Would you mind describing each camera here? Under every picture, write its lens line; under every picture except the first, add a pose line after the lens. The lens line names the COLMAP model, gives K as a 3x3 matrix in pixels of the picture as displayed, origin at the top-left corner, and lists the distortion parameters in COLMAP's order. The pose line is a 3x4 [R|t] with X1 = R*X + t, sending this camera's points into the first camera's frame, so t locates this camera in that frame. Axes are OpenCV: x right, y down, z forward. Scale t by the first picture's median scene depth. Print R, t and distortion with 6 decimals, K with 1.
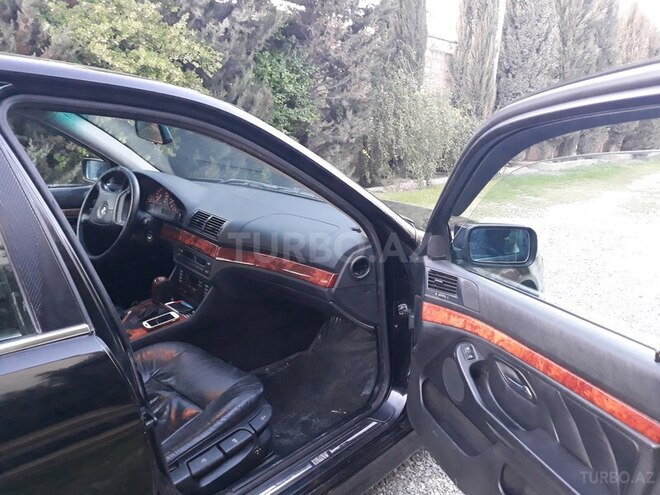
lens RADIAL K [[546.4, 0, 335.2], [0, 546.4, 249.3], [0, 0, 1]] dist [0.005292, -0.022762]
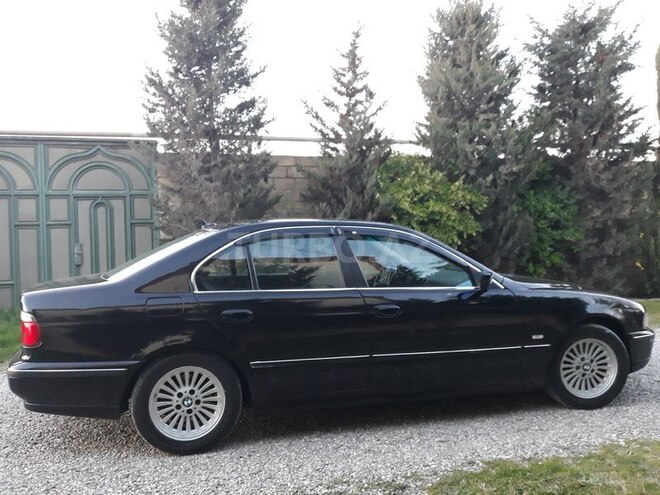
lens RADIAL K [[546.4, 0, 335.2], [0, 546.4, 249.3], [0, 0, 1]] dist [0.005292, -0.022762]
pose [[0.825483, -0.047507, -0.562424, 0.212516], [-0.081358, 0.976031, -0.201854, 0.080109], [0.558532, 0.212385, 0.801832, -0.283157]]
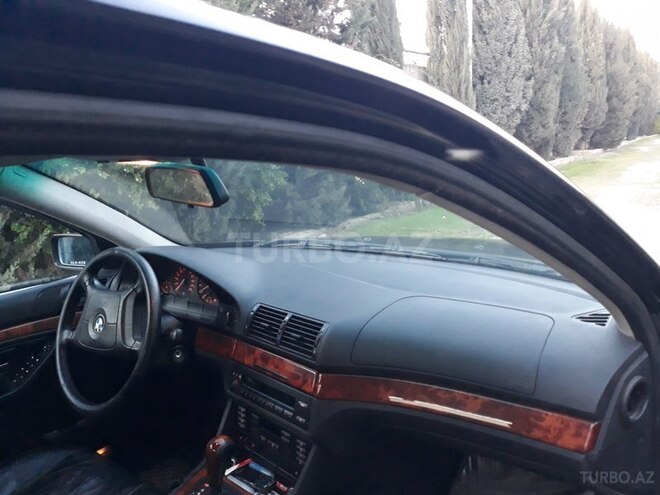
lens RADIAL K [[542.9, 0, 332.6], [0, 542.9, 245.7], [0, 0, 1]] dist [0.053844, -0.121495]
pose [[0.991003, -0.124837, 0.048266, -0.058811], [0.127300, 0.990508, -0.051854, -0.028851], [-0.041334, 0.057532, 0.997488, 0.121099]]
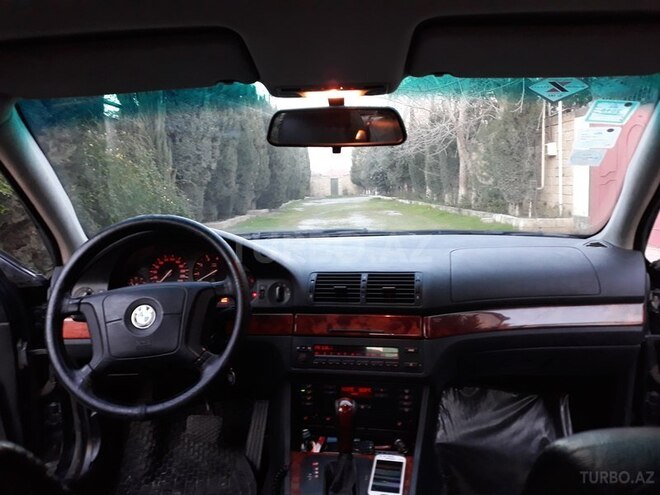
lens RADIAL K [[546.4, 0, 335.2], [0, 546.4, 249.3], [0, 0, 1]] dist [0.005292, -0.022762]
pose [[0.777981, -0.149643, 0.610207, -0.173654], [0.226020, 0.972860, -0.049586, -0.019620], [-0.586226, 0.176496, 0.790689, 0.157226]]
